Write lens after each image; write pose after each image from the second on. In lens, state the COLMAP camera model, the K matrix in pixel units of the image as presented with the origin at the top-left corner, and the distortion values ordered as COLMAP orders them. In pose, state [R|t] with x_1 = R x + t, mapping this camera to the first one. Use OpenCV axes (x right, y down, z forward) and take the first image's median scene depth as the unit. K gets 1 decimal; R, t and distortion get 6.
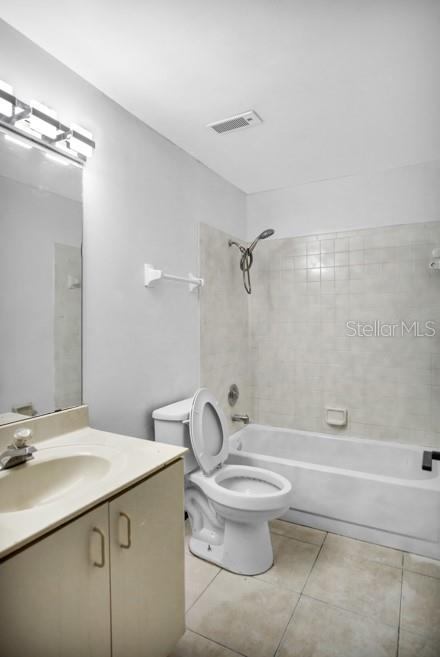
lens RADIAL K [[366.4, 0, 220.0], [0, 366.4, 328.5], [0, 0, 1]] dist [0.000062, 0.000013]
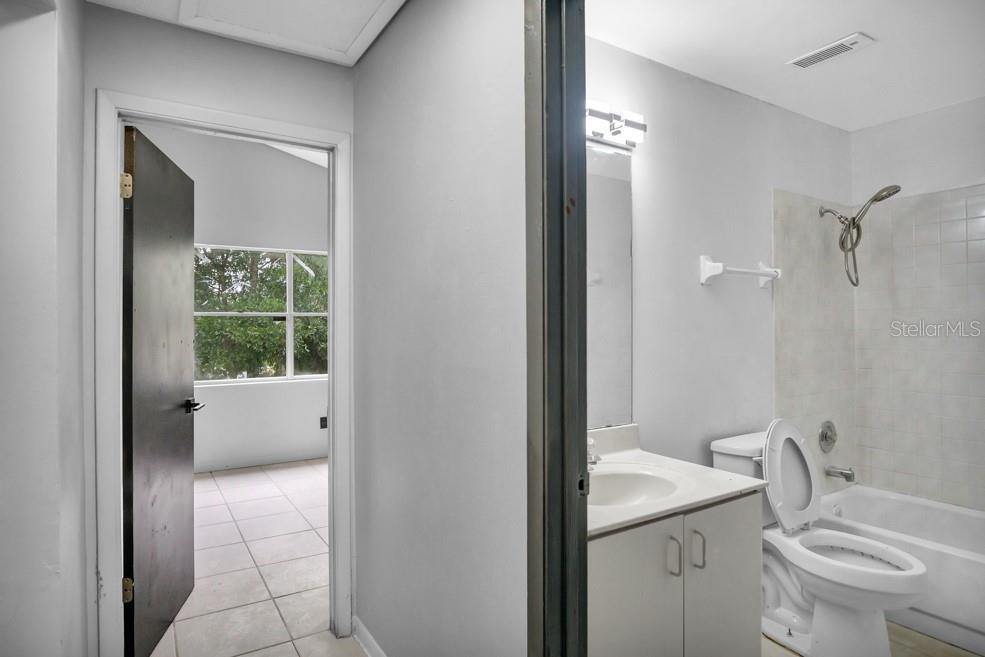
lens RADIAL K [[551.6, 0, 492.5], [0, 551.6, 328.5], [0, 0, 1]] dist [-0.020494, -0.000706]
pose [[0.873651, 0.000818, -0.486552, -0.018380], [-0.007817, 0.999893, -0.012356, -0.000581], [0.486490, 0.014598, 0.873564, -0.258327]]
